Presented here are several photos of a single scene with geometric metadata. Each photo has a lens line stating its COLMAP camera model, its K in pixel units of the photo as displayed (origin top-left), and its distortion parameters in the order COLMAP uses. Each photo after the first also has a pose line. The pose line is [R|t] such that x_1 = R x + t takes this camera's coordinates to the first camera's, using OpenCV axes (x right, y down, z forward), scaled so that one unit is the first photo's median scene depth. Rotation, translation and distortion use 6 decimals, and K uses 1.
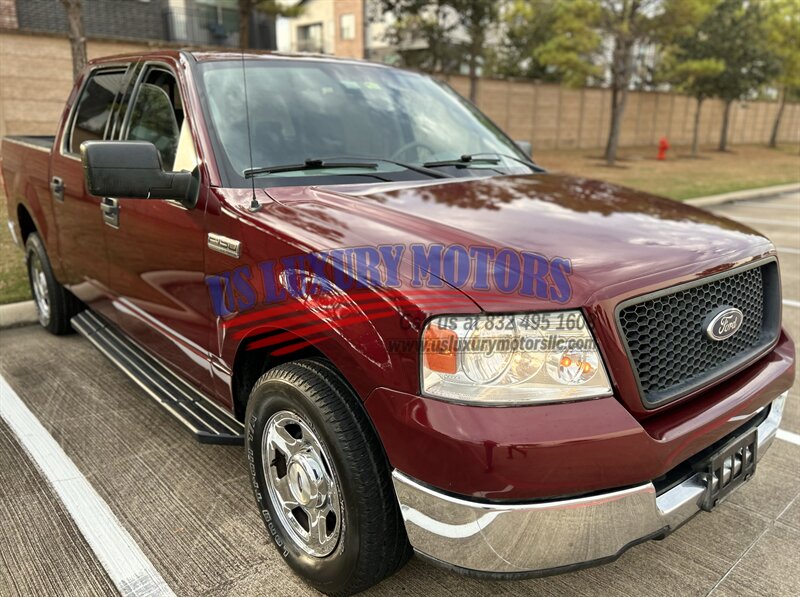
lens RADIAL K [[629.3, 0, 478.3], [0, 629.3, 299.3], [0, 0, 1]] dist [0.008822, -0.003206]
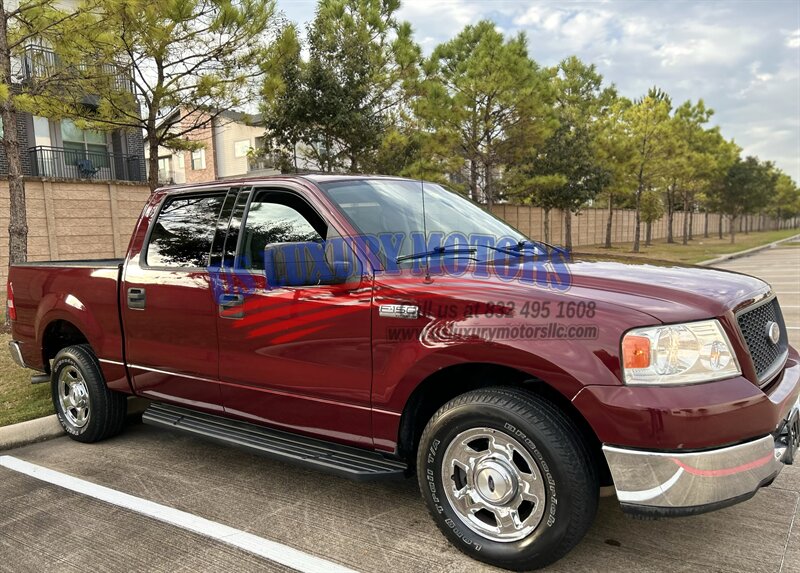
lens RADIAL K [[649.5, 0, 399.6], [0, 649.5, 317.0], [0, 0, 1]] dist [0.020457, -0.013468]
pose [[0.984312, -0.074117, 0.160113, -0.469510], [0.099037, 0.983135, -0.153745, 0.100628], [-0.146017, 0.167191, 0.975052, -0.234488]]
